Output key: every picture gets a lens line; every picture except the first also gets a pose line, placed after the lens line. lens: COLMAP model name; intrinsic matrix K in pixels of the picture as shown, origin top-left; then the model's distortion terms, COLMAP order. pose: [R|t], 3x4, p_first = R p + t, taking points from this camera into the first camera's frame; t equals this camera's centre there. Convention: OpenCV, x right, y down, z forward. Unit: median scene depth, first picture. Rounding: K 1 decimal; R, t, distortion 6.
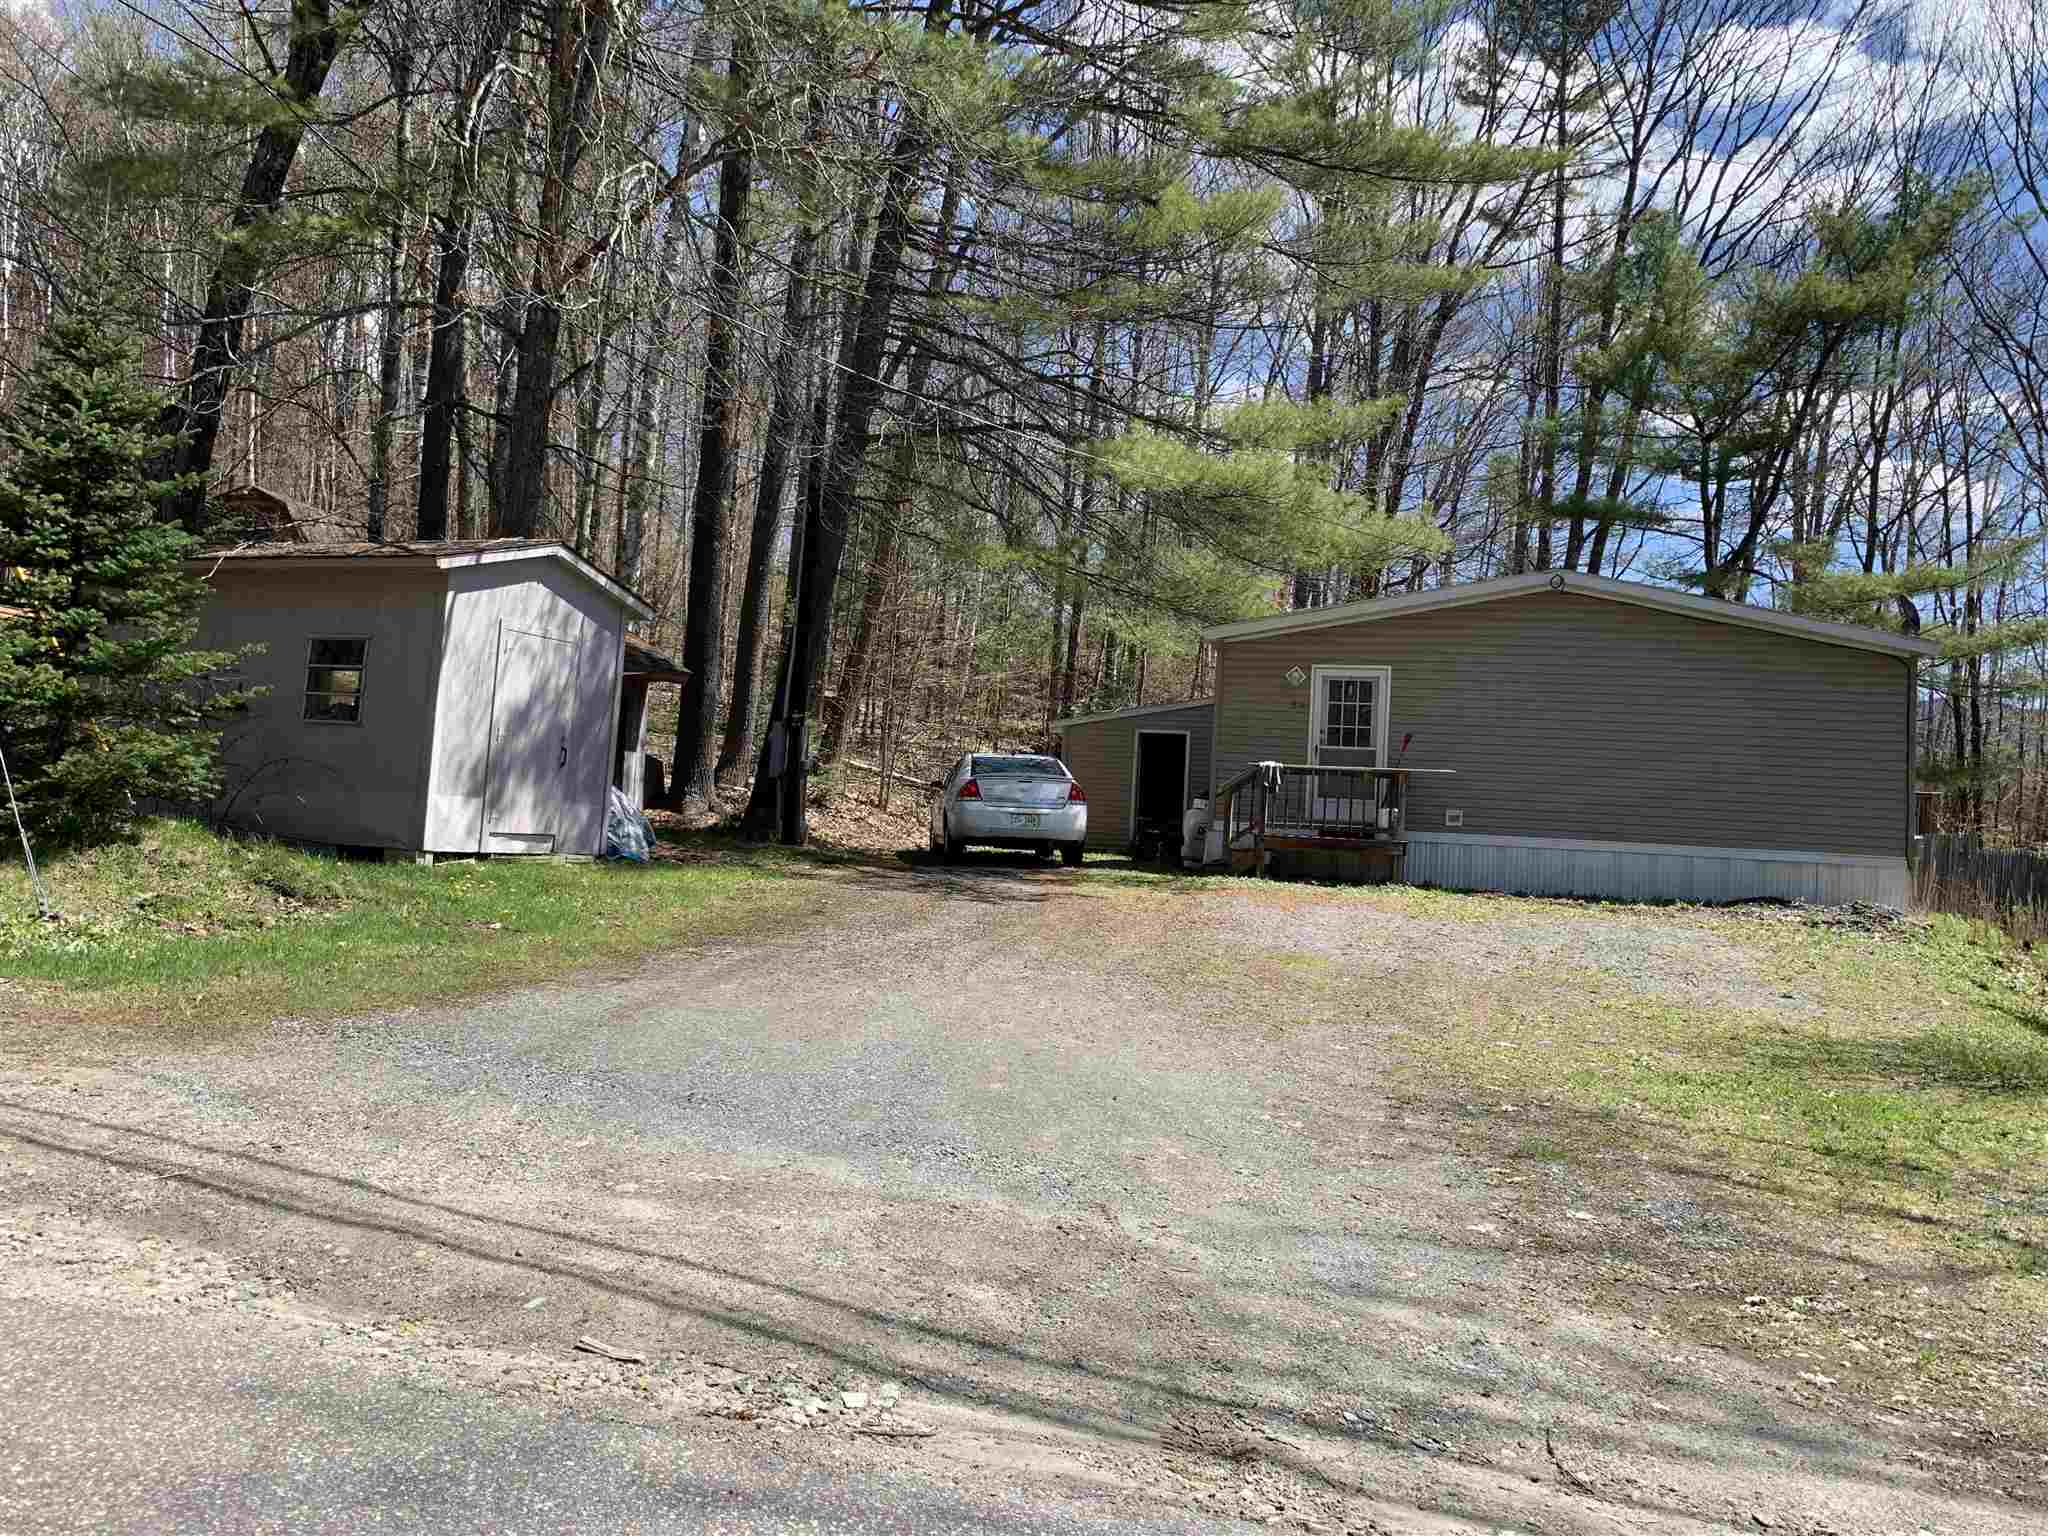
lens RADIAL K [[1724.6, 0, 1022.9], [0, 1724.6, 721.2], [0, 0, 1]] dist [0.123985, -0.271275]
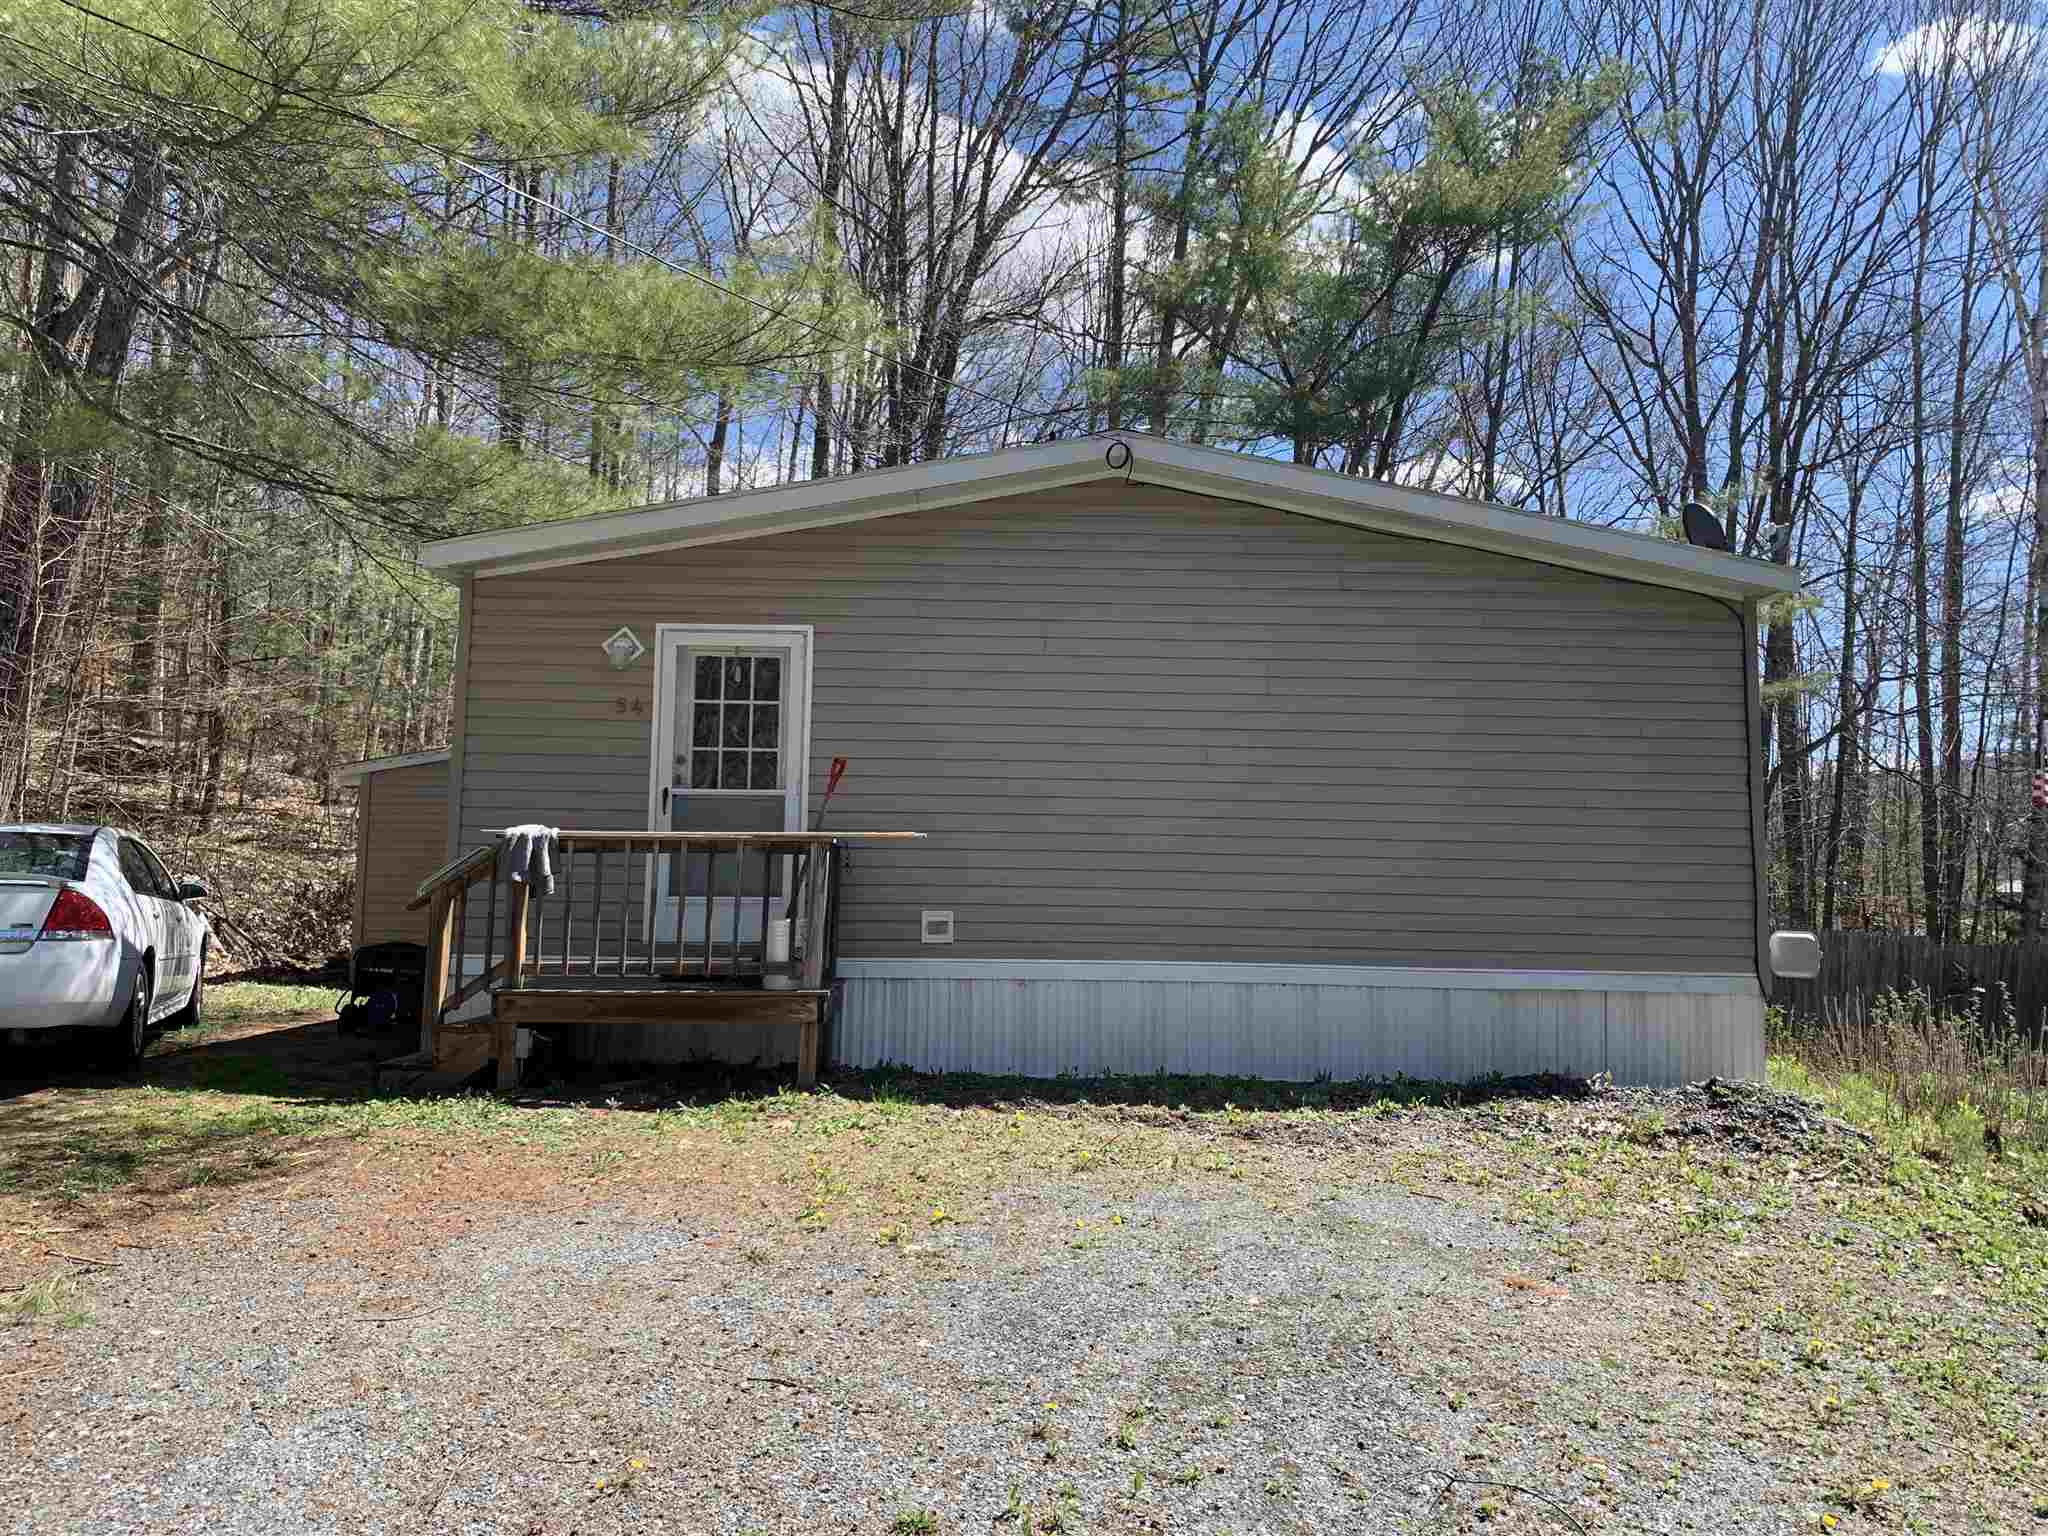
lens RADIAL K [[1724.6, 0, 1022.9], [0, 1724.6, 721.2], [0, 0, 1]] dist [0.123985, -0.271275]
pose [[0.971760, -0.010564, 0.235735, 0.154105], [0.018737, 0.999297, -0.032458, 0.012804], [-0.235226, 0.035959, 0.971275, 0.505739]]
